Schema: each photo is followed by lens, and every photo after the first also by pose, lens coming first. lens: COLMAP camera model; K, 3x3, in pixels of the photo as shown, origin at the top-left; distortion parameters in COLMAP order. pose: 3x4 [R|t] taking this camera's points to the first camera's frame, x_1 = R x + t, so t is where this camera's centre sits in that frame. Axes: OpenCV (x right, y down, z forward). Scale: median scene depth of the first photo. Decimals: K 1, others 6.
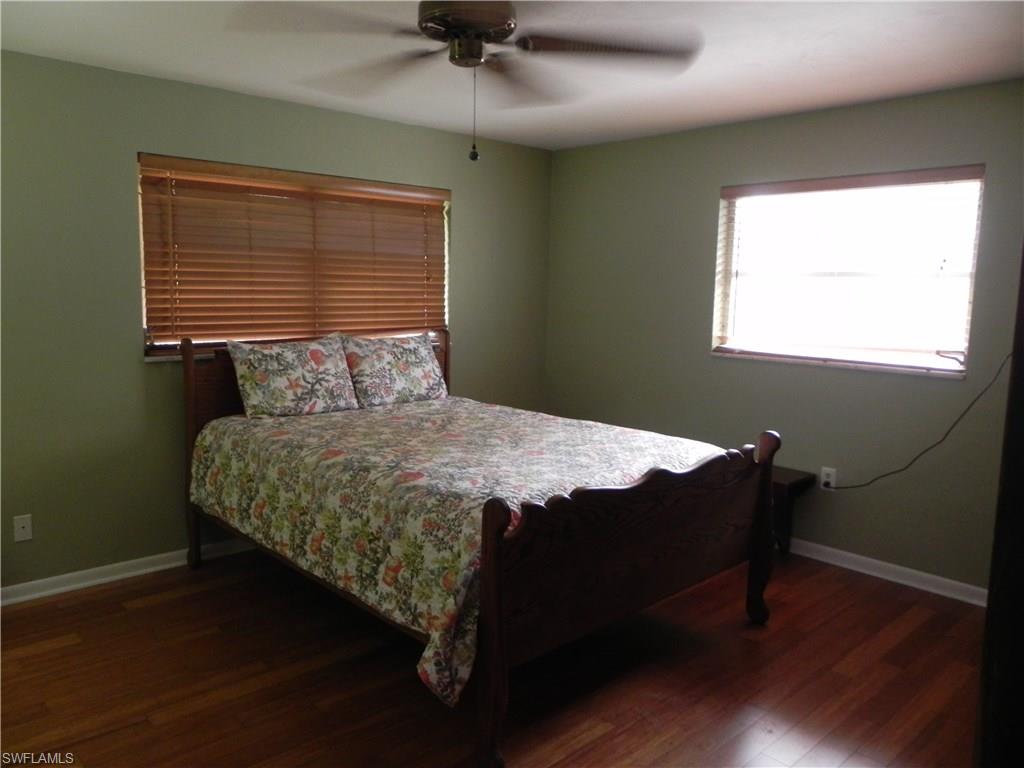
lens RADIAL K [[790.0, 0, 495.5], [0, 790.0, 385.2], [0, 0, 1]] dist [0.001301, 0.002044]
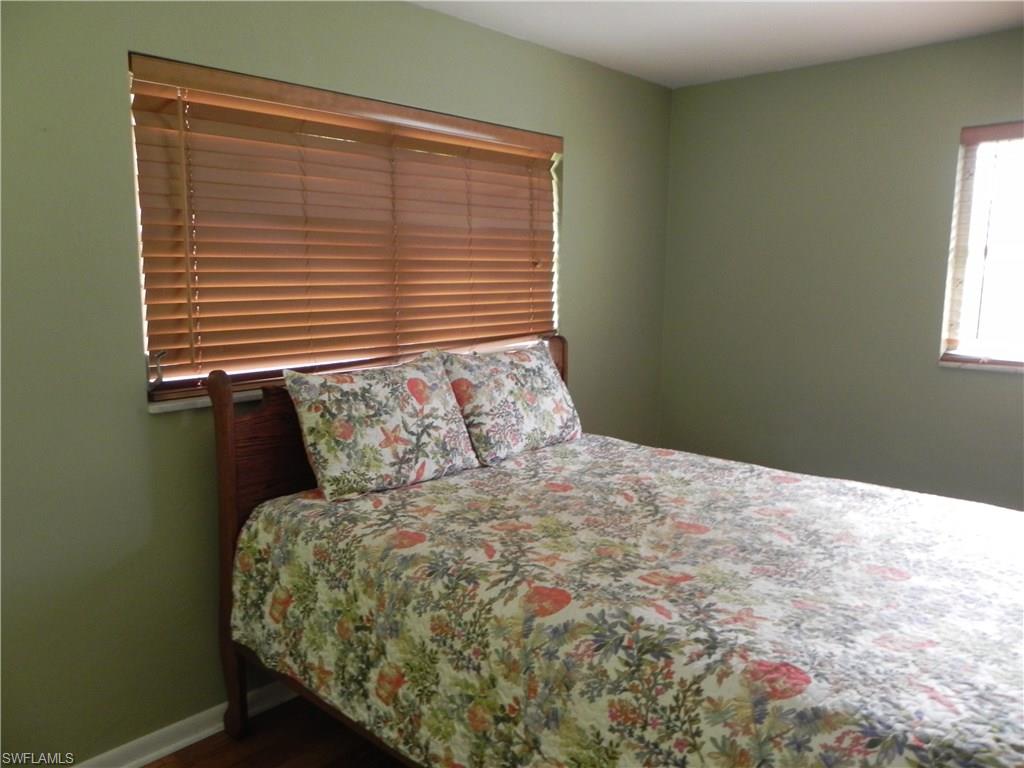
lens RADIAL K [[790.0, 0, 495.5], [0, 790.0, 385.2], [0, 0, 1]] dist [0.001301, 0.002044]
pose [[0.996921, -0.024974, 0.074325, -0.216034], [0.023392, 0.999483, 0.022076, -0.053843], [-0.074838, -0.020269, 0.996990, 0.369153]]
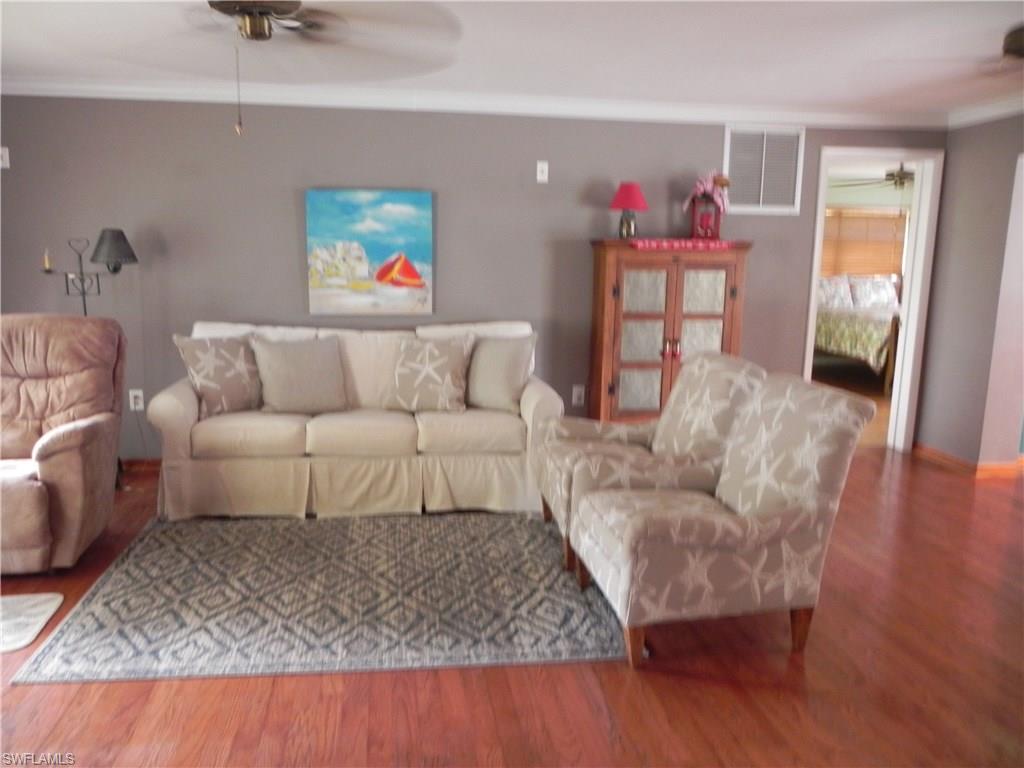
lens RADIAL K [[790.0, 0, 495.5], [0, 790.0, 385.2], [0, 0, 1]] dist [0.001301, 0.002044]
pose [[0.830852, 0.089395, -0.549267, 0.261923], [-0.068819, 0.995942, 0.057992, 0.206096], [0.552222, -0.010383, 0.833632, -1.592380]]
